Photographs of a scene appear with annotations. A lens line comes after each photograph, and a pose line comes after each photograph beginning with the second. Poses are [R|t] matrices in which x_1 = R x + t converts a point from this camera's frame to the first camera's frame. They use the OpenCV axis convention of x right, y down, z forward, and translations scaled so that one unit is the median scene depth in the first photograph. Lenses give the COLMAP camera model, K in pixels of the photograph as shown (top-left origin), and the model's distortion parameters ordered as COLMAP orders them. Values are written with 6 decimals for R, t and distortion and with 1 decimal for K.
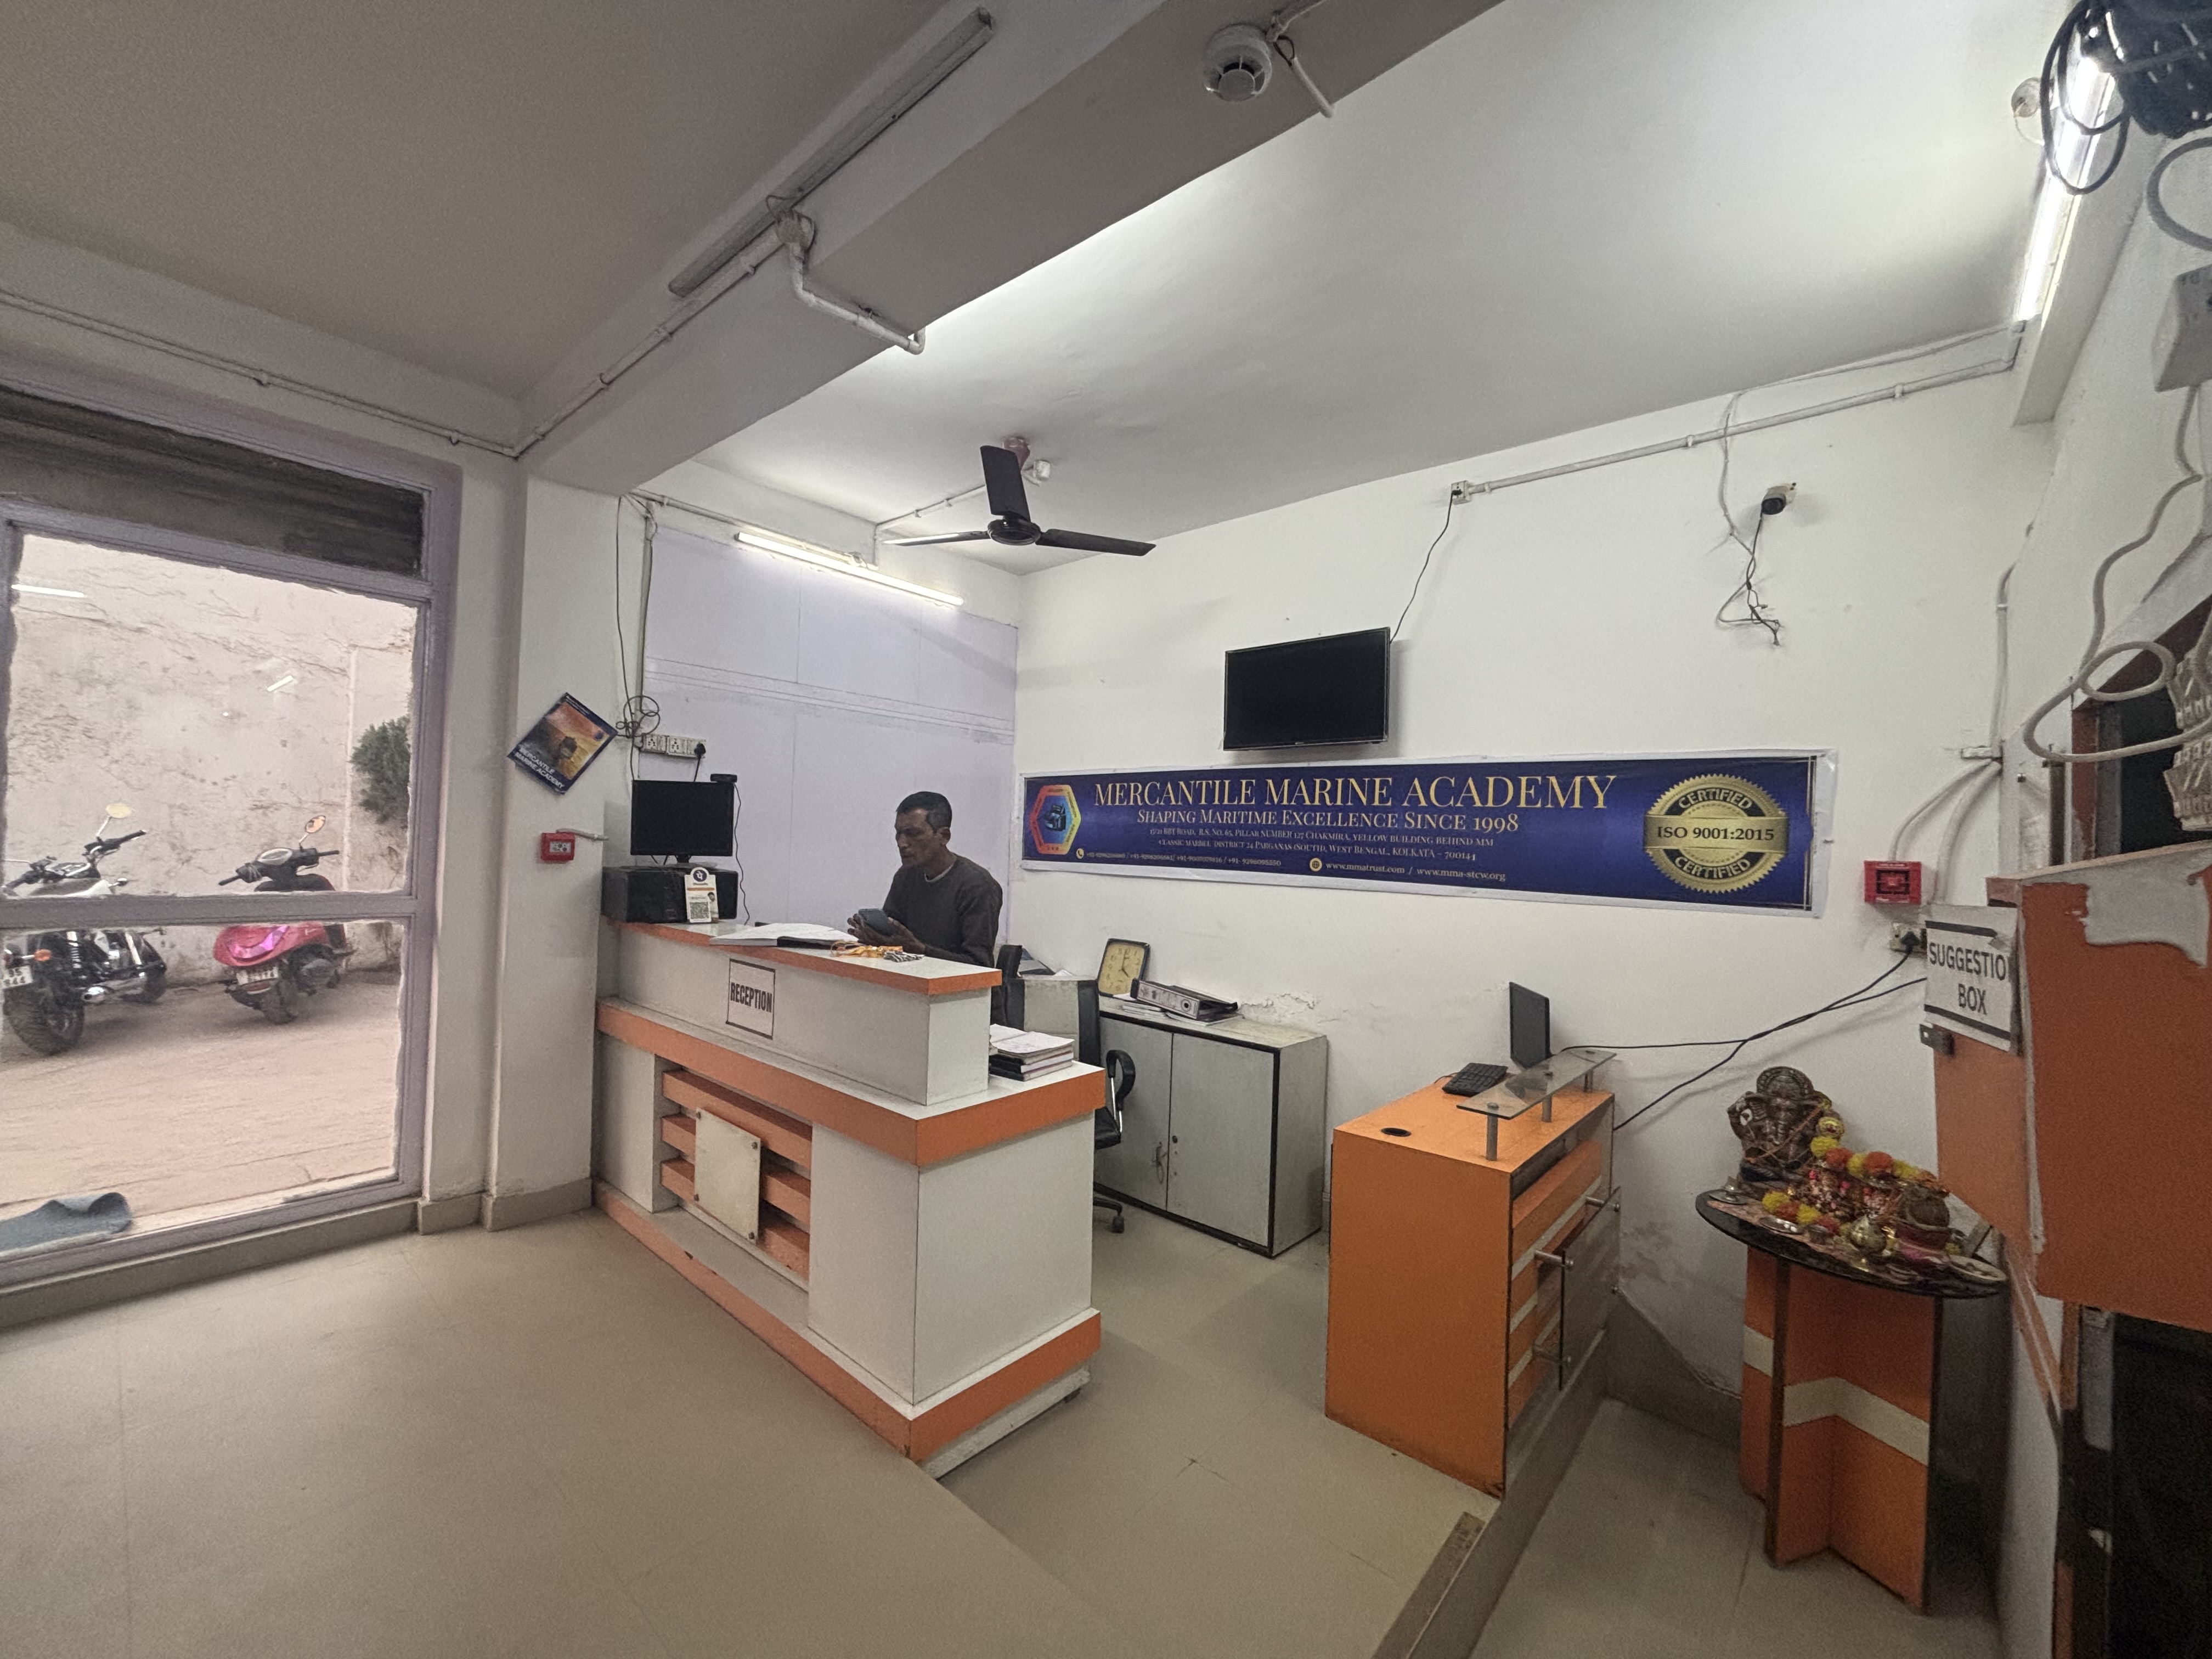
lens RADIAL K [[894.6, 0, 1102.9], [0, 894.6, 838.4], [0, 0, 1]] dist [-0.004039, 0.000003]
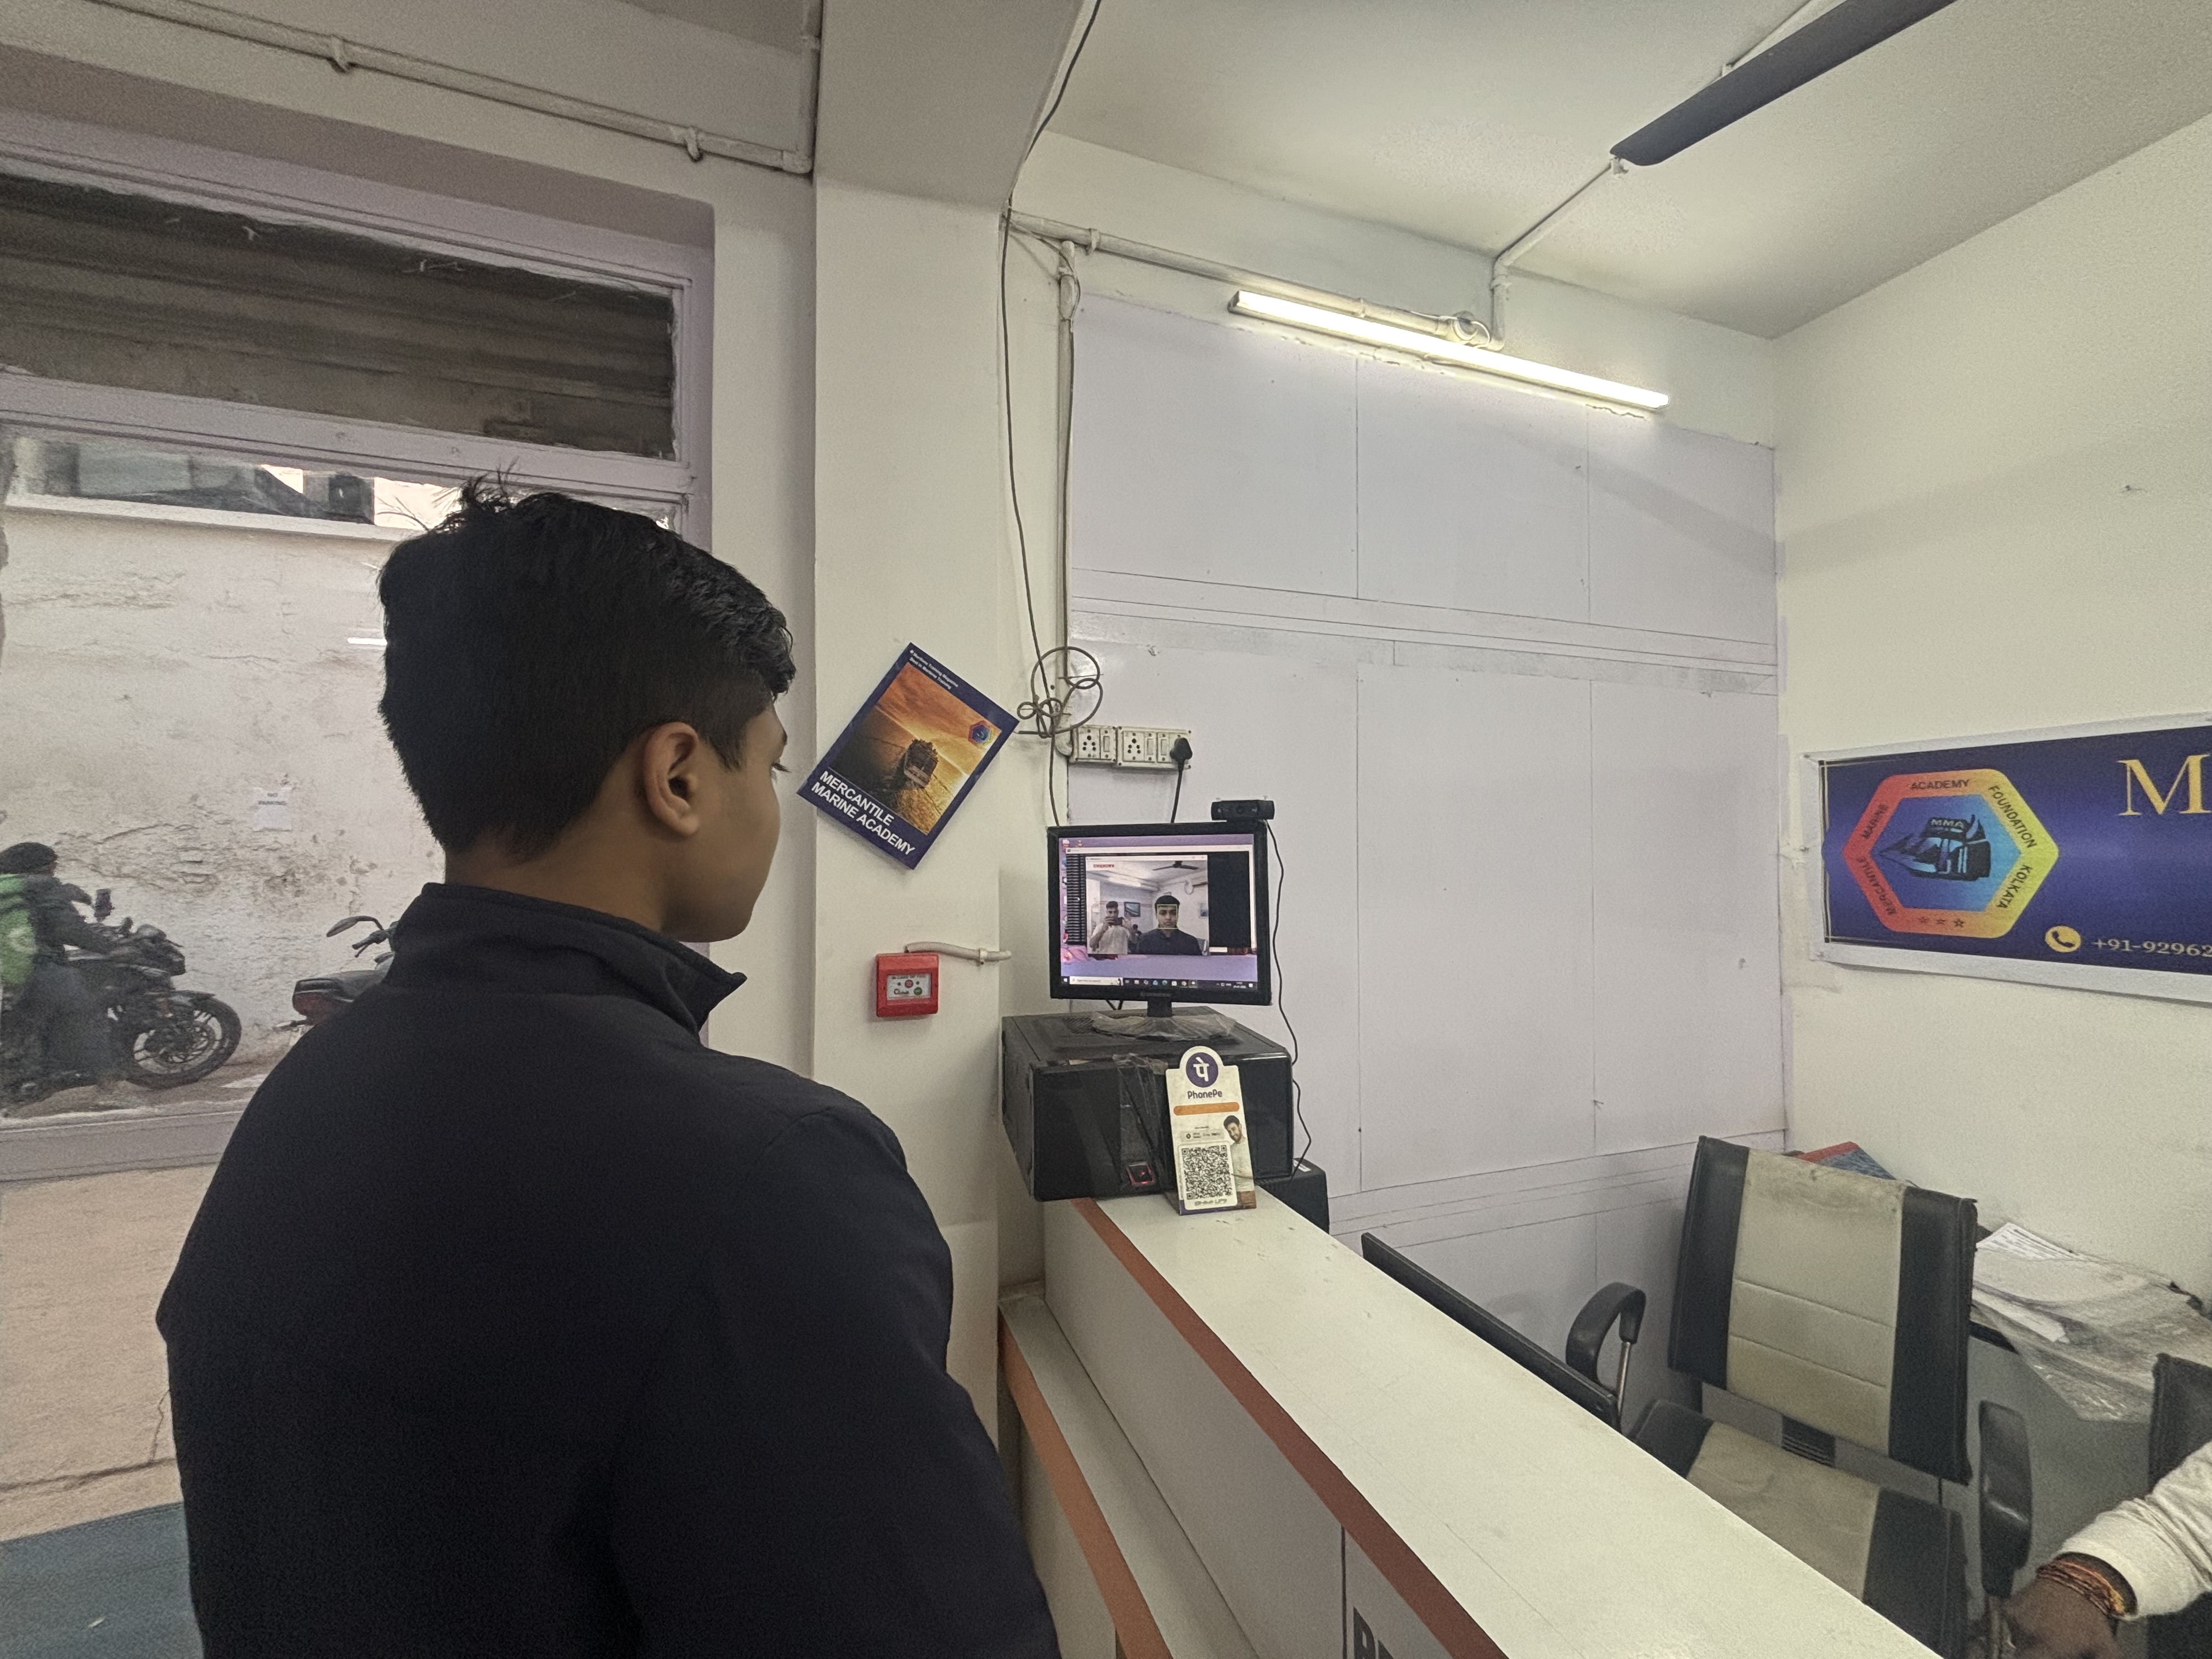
lens RADIAL K [[894.6, 0, 1101.3], [0, 894.6, 832.3], [0, 0, 1]] dist [-0.004039, 0.000003]
pose [[0.880449, -0.045463, -0.471956, -0.280037], [0.037611, 0.998953, -0.026063, -0.047671], [0.472646, 0.005197, 0.881237, 0.591936]]
